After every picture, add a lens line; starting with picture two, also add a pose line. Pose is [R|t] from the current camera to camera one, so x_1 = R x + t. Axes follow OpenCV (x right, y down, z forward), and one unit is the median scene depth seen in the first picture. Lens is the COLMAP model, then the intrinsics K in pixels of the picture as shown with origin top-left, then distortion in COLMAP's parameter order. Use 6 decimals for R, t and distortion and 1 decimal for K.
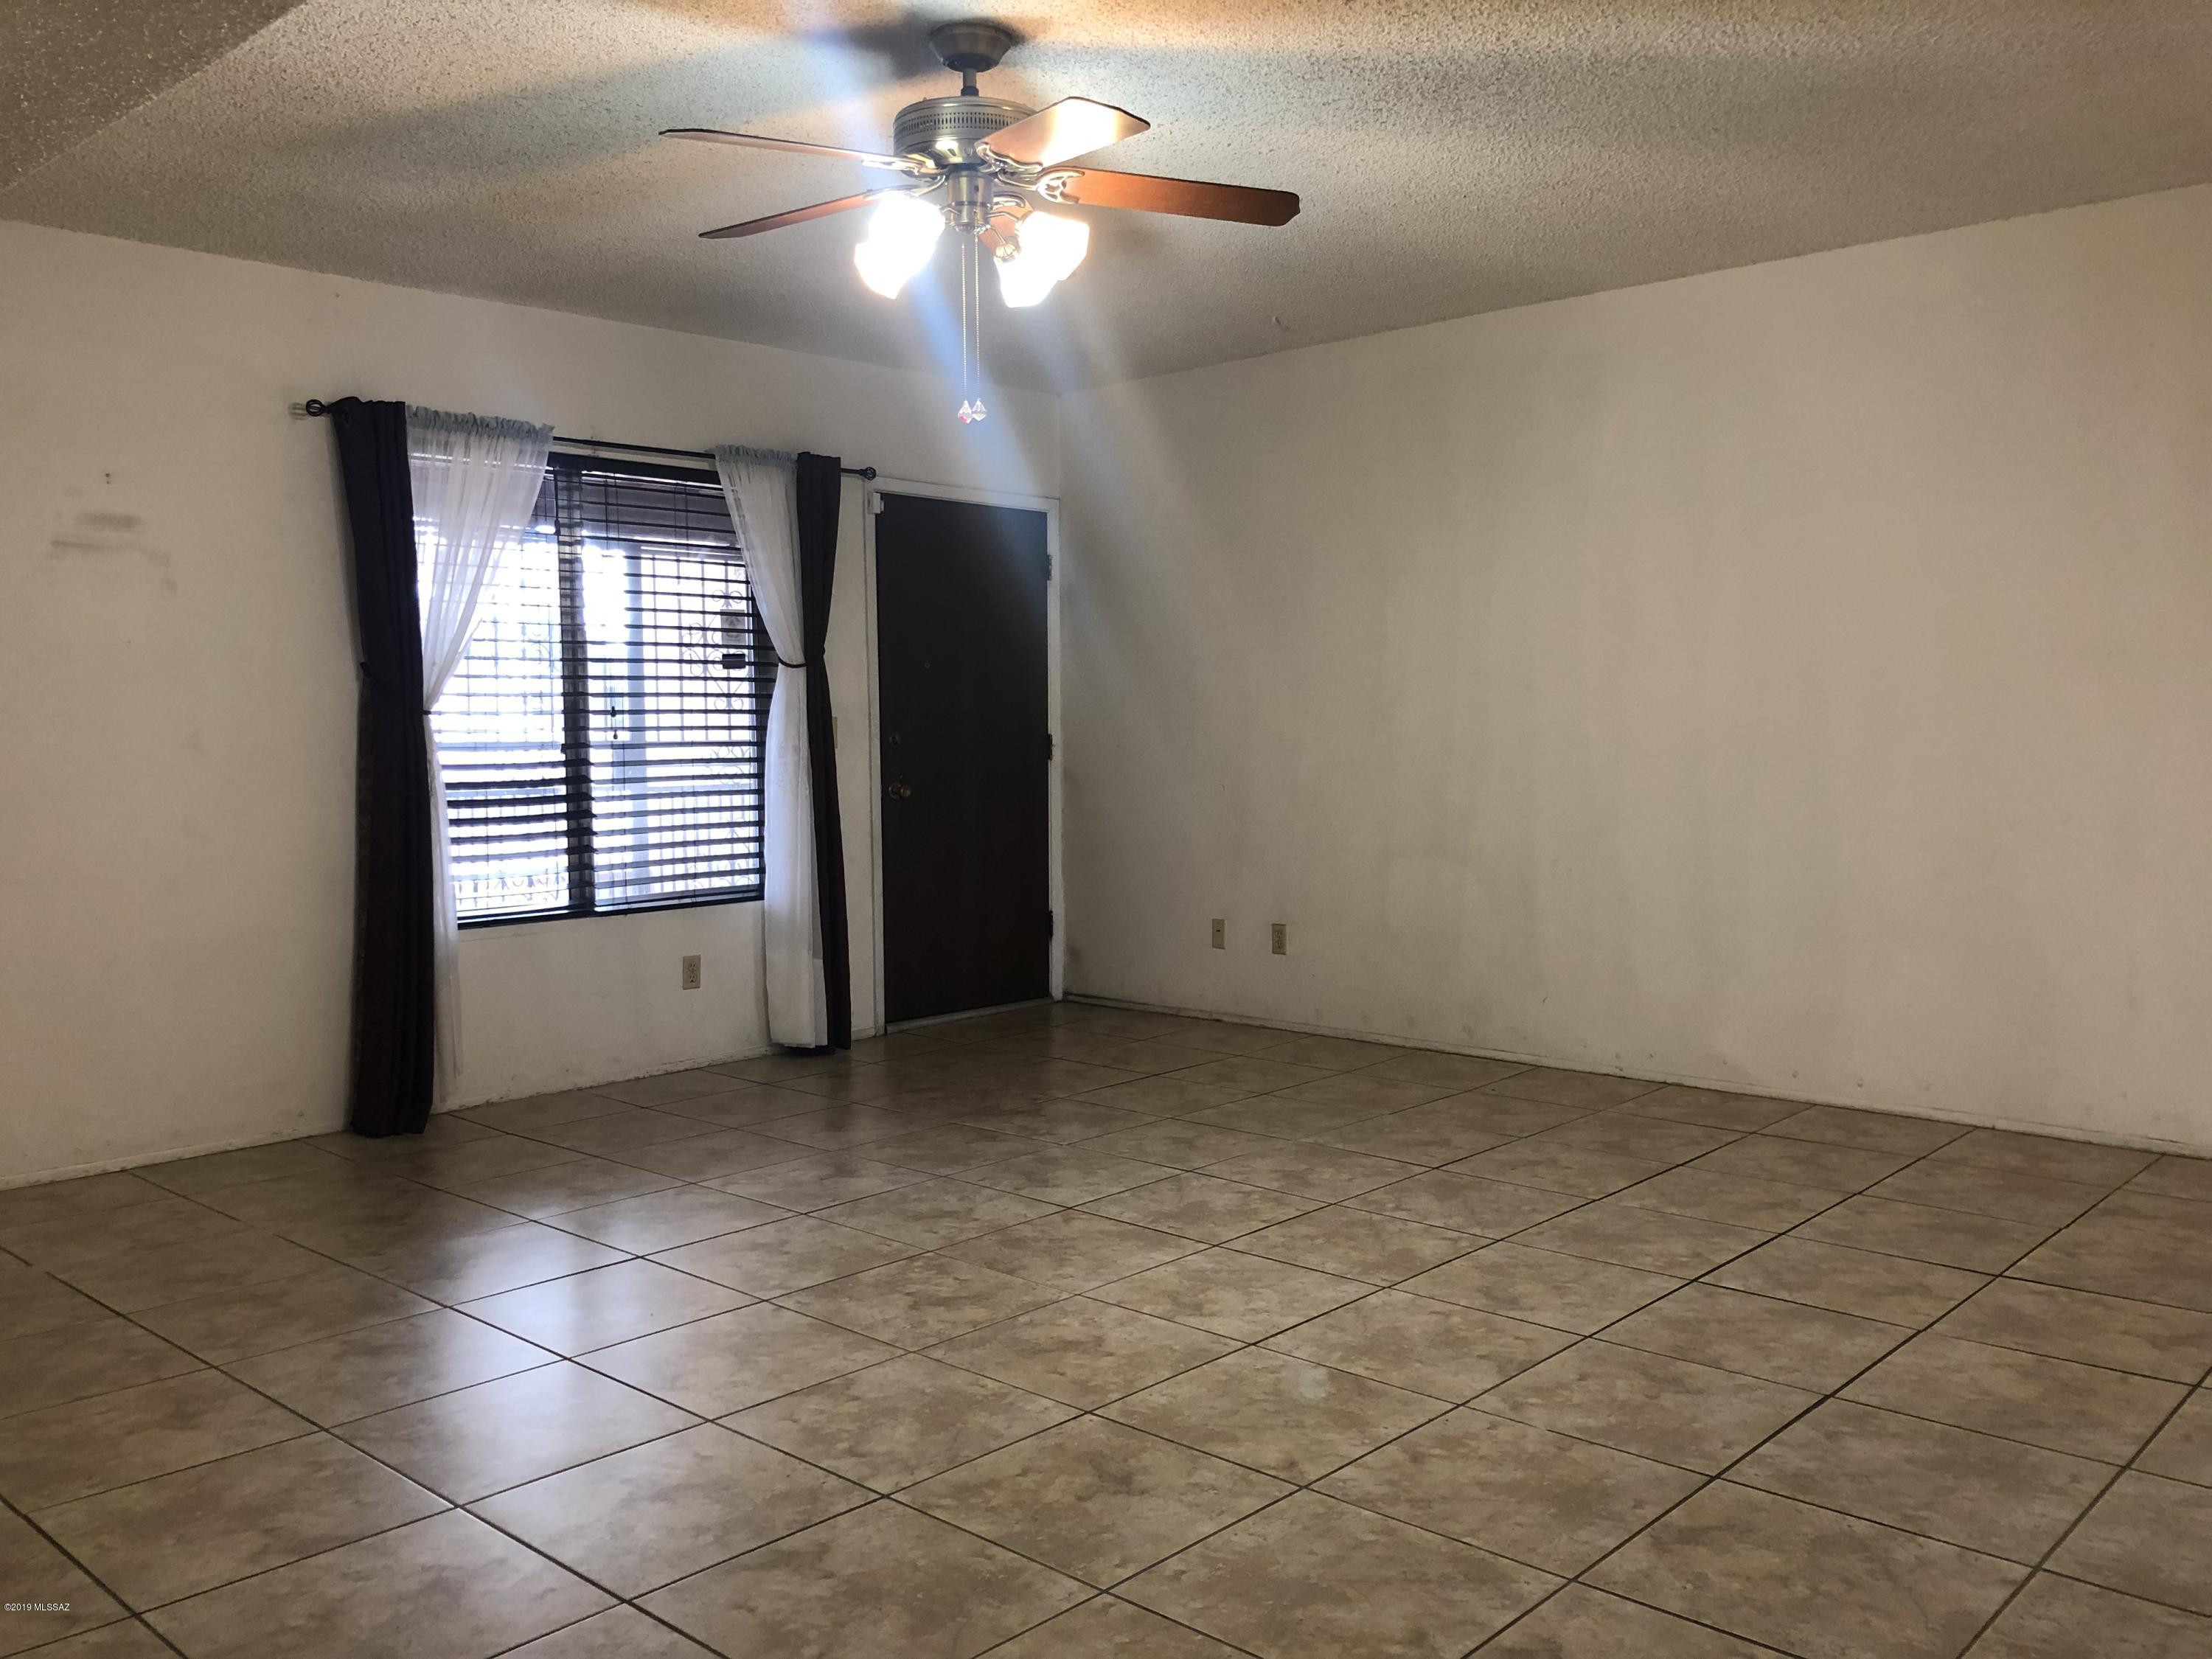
lens RADIAL K [[1804.6, 0, 1098.5], [0, 1804.6, 824.1], [0, 0, 1]] dist [0.055689, -0.075906]
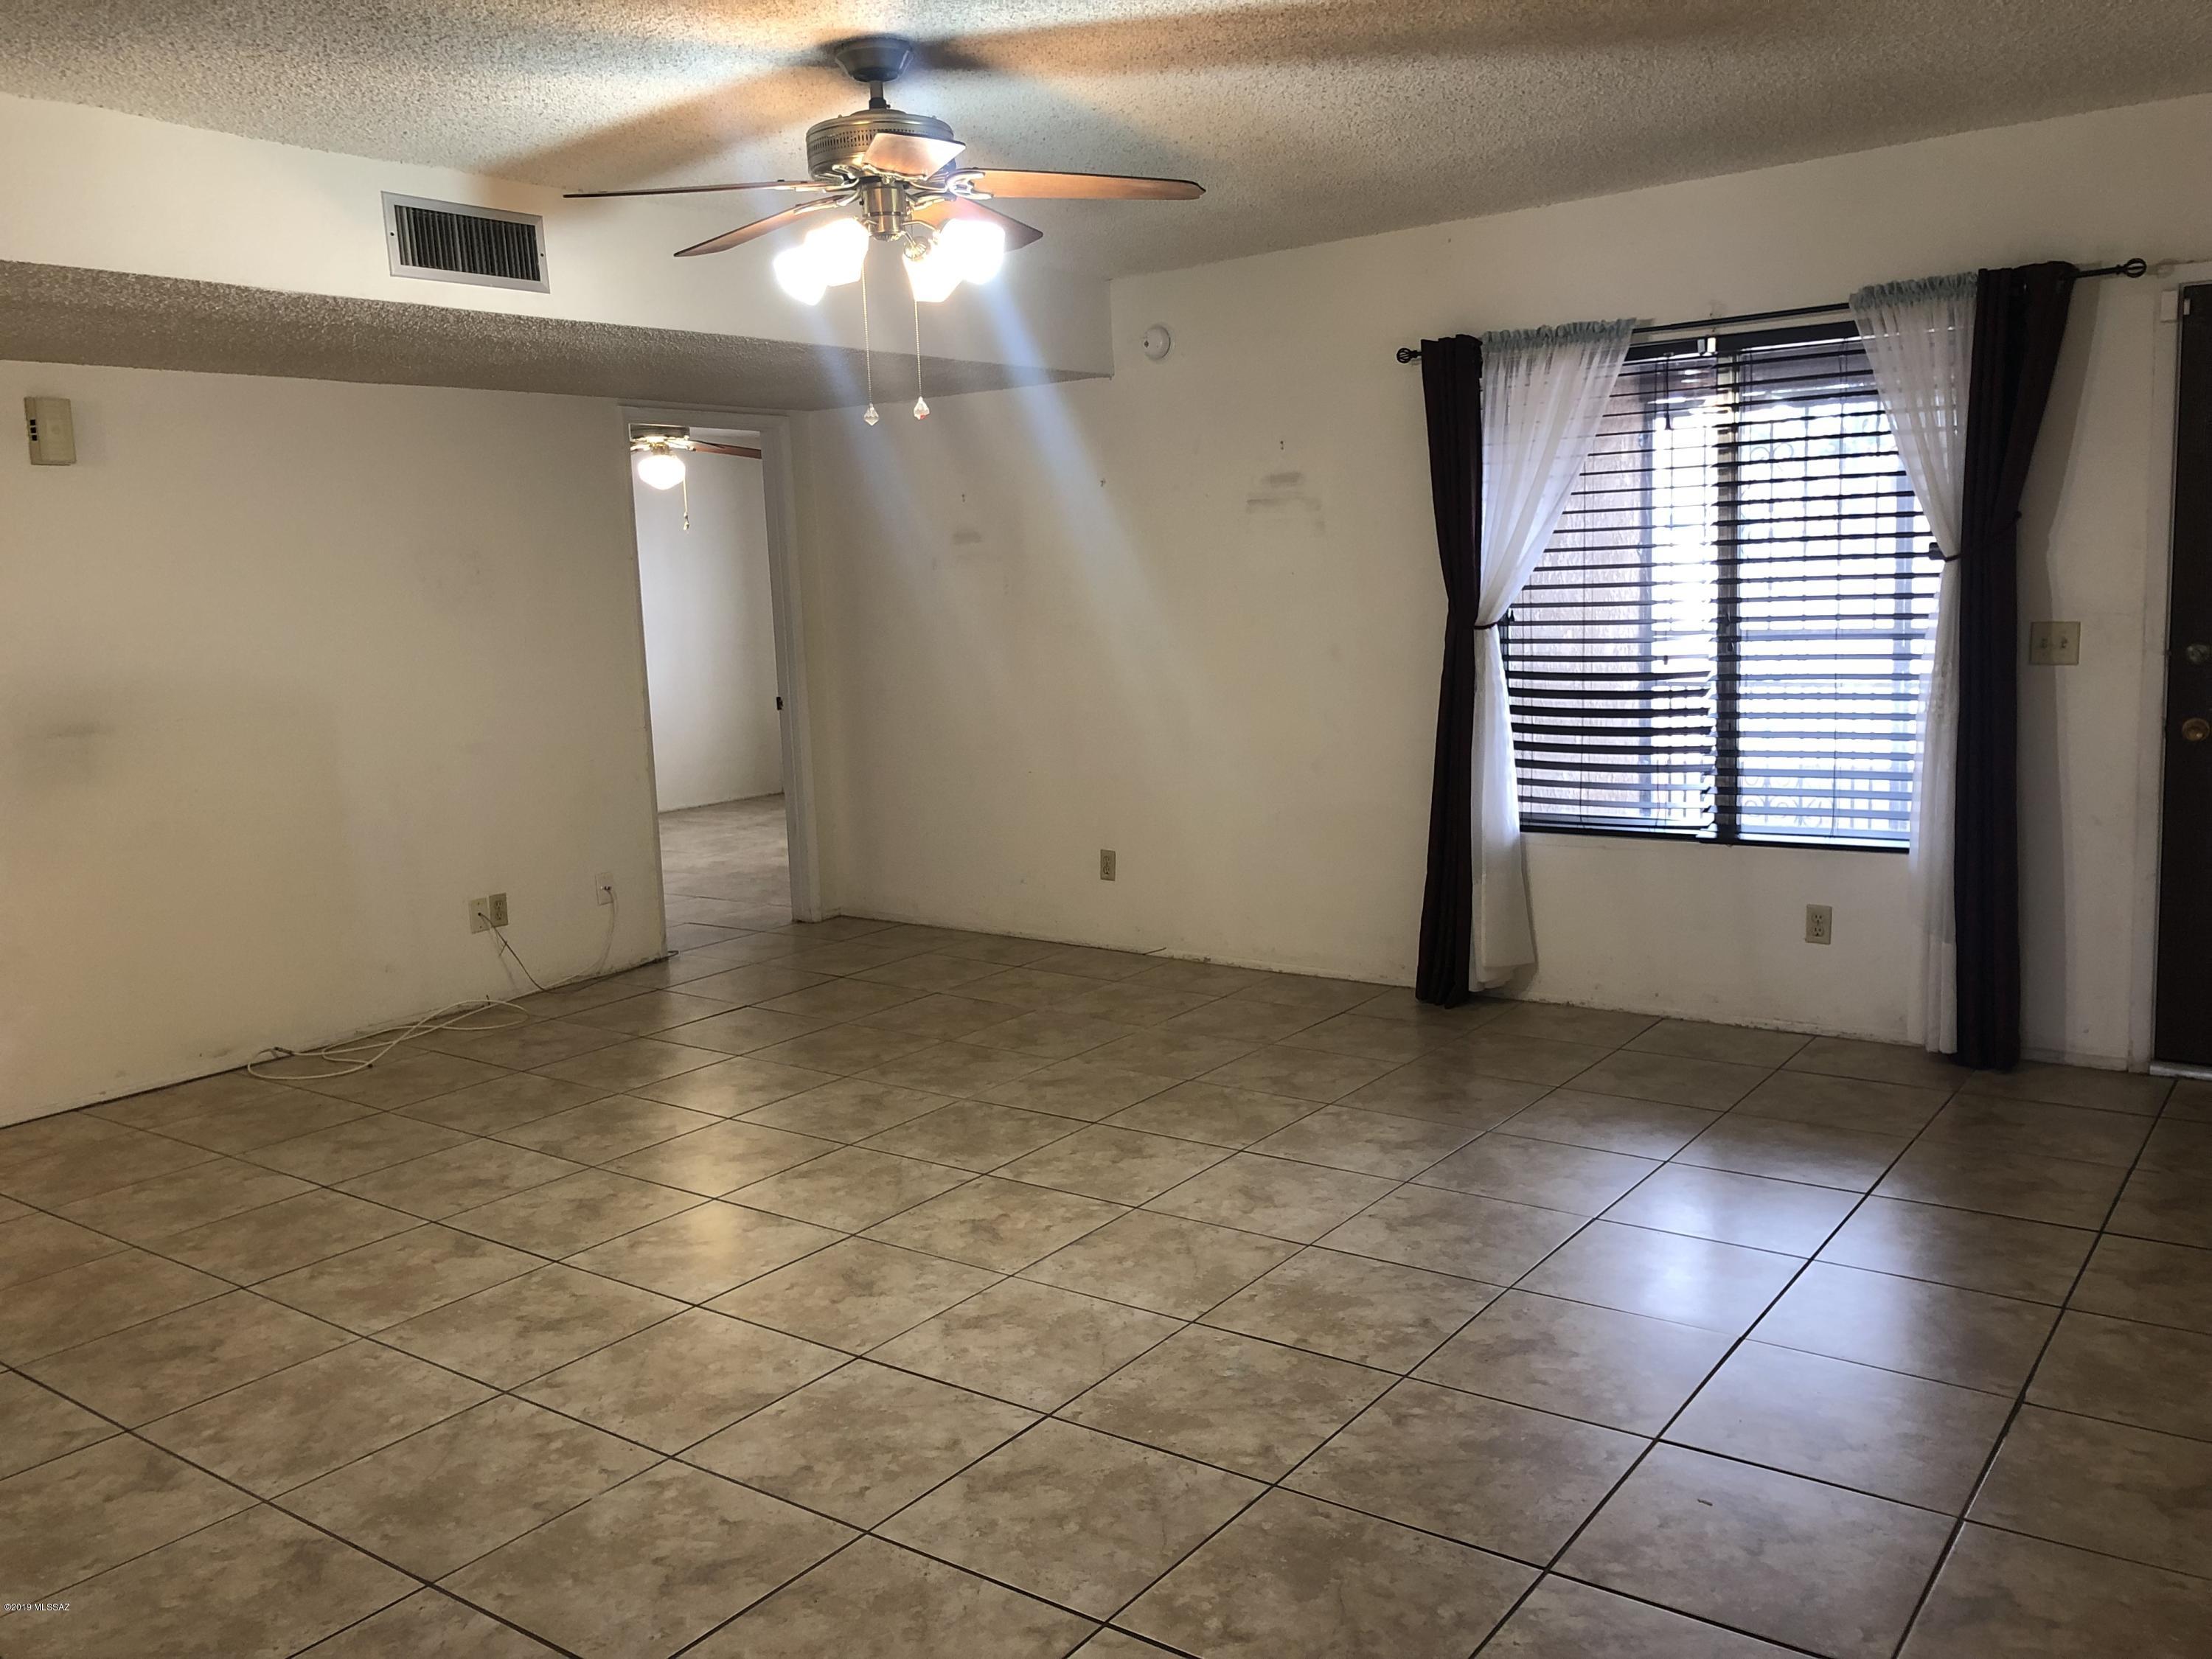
lens RADIAL K [[1804.6, 0, 1098.5], [0, 1804.6, 824.1], [0, 0, 1]] dist [0.055689, -0.075906]
pose [[0.112395, 0.144234, -0.983140, 0.955414], [-0.019367, 0.989539, 0.142958, -0.135495], [0.993475, 0.002973, 0.114013, 0.937250]]
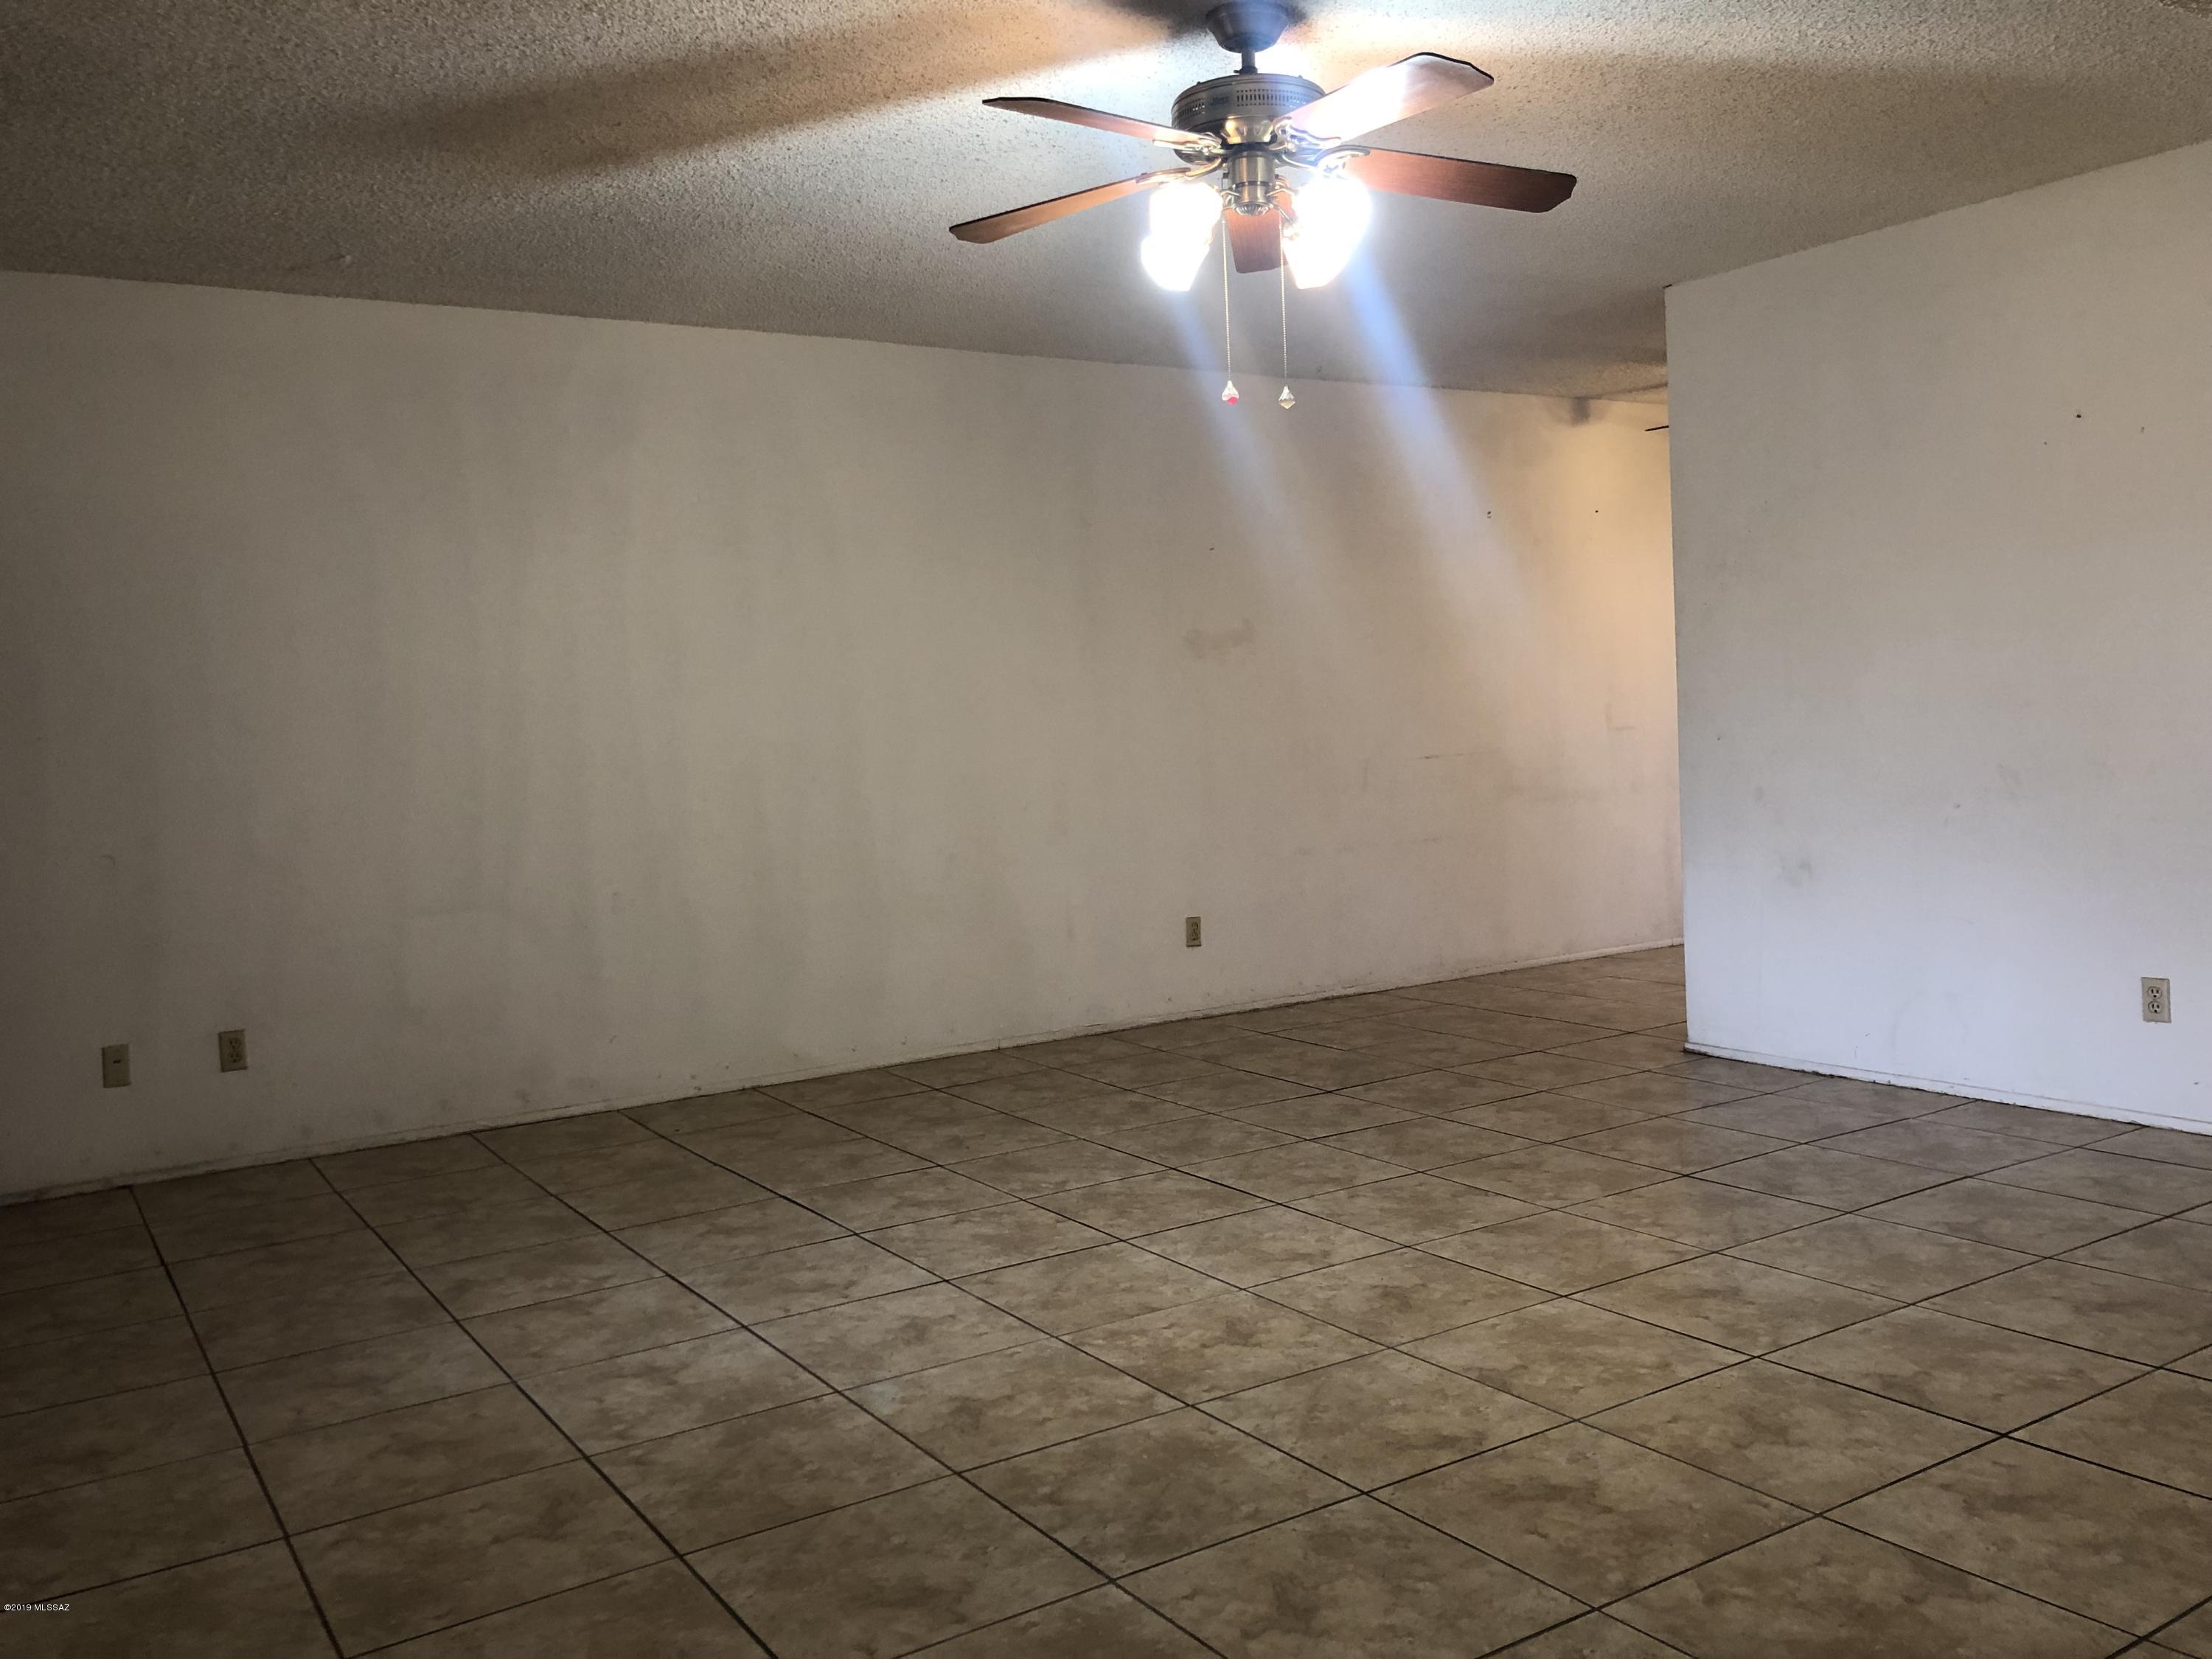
lens RADIAL K [[1804.6, 0, 1098.5], [0, 1804.6, 824.1], [0, 0, 1]] dist [0.055689, -0.075906]
pose [[0.254324, -0.056476, 0.965469, -0.988183], [0.099761, 0.994500, 0.031895, -0.035777], [-0.961960, 0.088204, 0.258559, 0.799058]]
